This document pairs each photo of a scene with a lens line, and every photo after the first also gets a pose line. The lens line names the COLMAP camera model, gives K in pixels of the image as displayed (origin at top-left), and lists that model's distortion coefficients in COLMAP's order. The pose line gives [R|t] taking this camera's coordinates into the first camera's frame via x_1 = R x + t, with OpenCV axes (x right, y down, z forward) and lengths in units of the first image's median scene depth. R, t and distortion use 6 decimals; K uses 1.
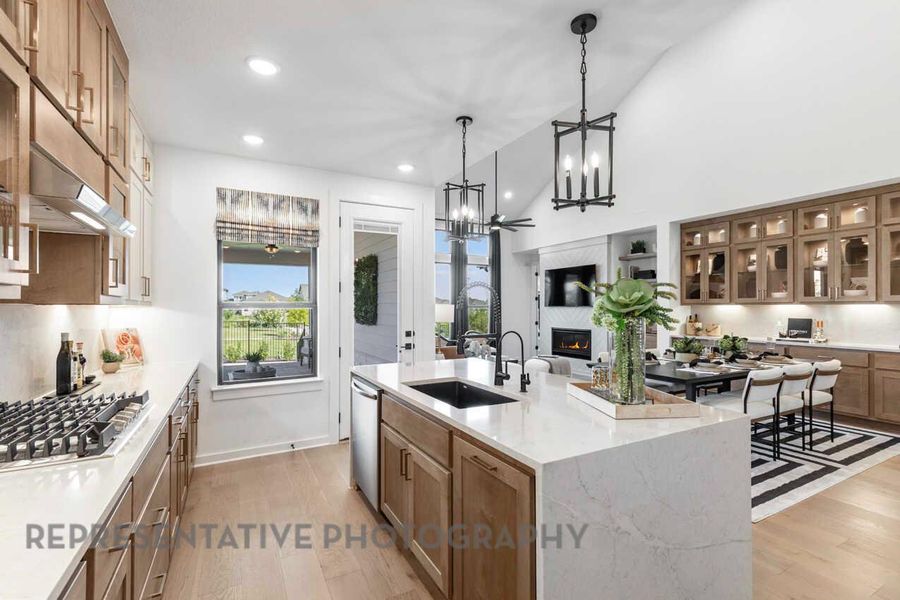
lens RADIAL K [[406.1, 0, 448.1], [0, 406.1, 305.2], [0, 0, 1]] dist [0.011569, -0.000024]
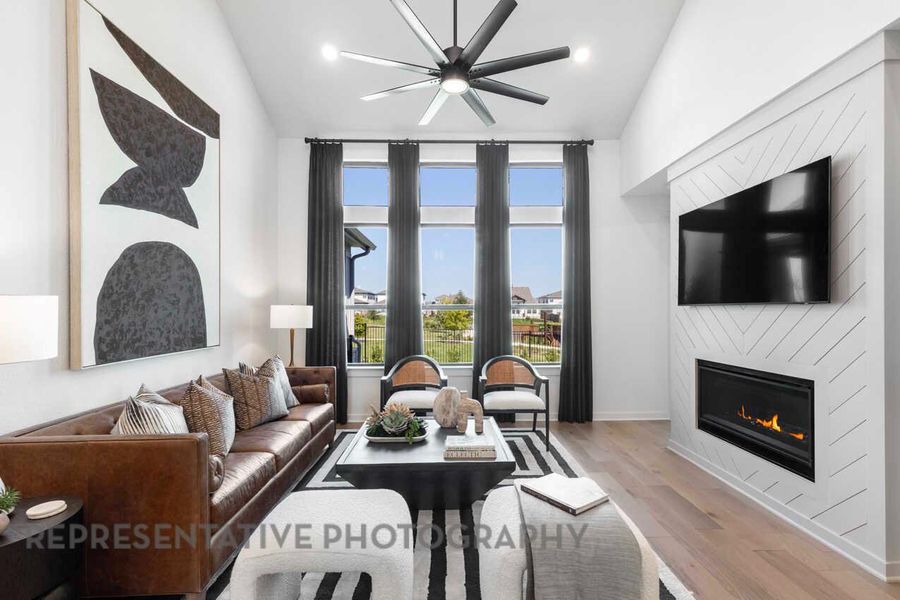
lens RADIAL K [[399.6, 0, 449.9], [0, 399.6, 317.9], [0, 0, 1]] dist [0.011605, 0.000014]
pose [[0.890453, -0.000582, -0.455075, 0.463002], [0.004110, 0.999969, 0.006762, 0.028227], [0.455057, -0.007892, 0.890428, 1.164485]]
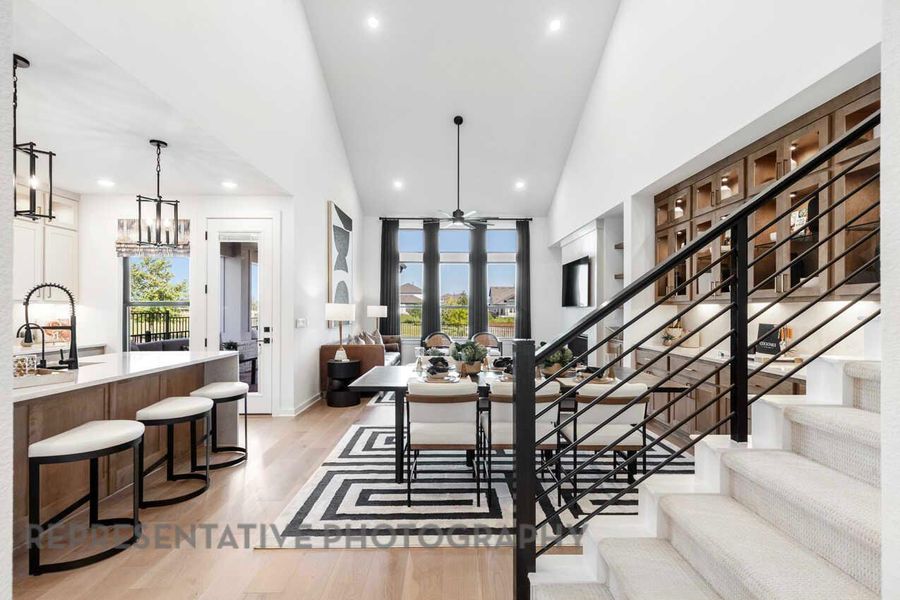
lens RADIAL K [[406.1, 0, 448.1], [0, 406.1, 305.2], [0, 0, 1]] dist [0.011569, -0.000024]
pose [[0.884715, -0.002180, -0.466128, 0.916969], [0.000599, 0.999994, -0.003540, 0.007973], [0.466133, 0.002853, 0.884710, 0.250217]]
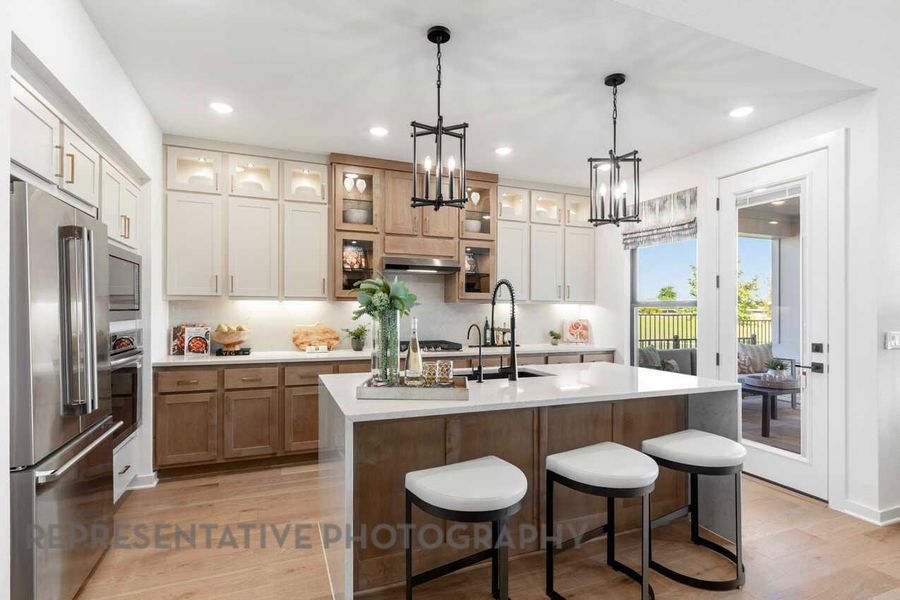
lens RADIAL K [[440.6, 0, 449.5], [0, 440.6, 304.1], [0, 0, 1]] dist [-0.000359, -0.000797]
pose [[-0.112336, -0.006329, -0.993650, 0.679166], [-0.003240, 0.999977, -0.006003, 0.009119], [0.993665, 0.002546, -0.112354, 0.536937]]
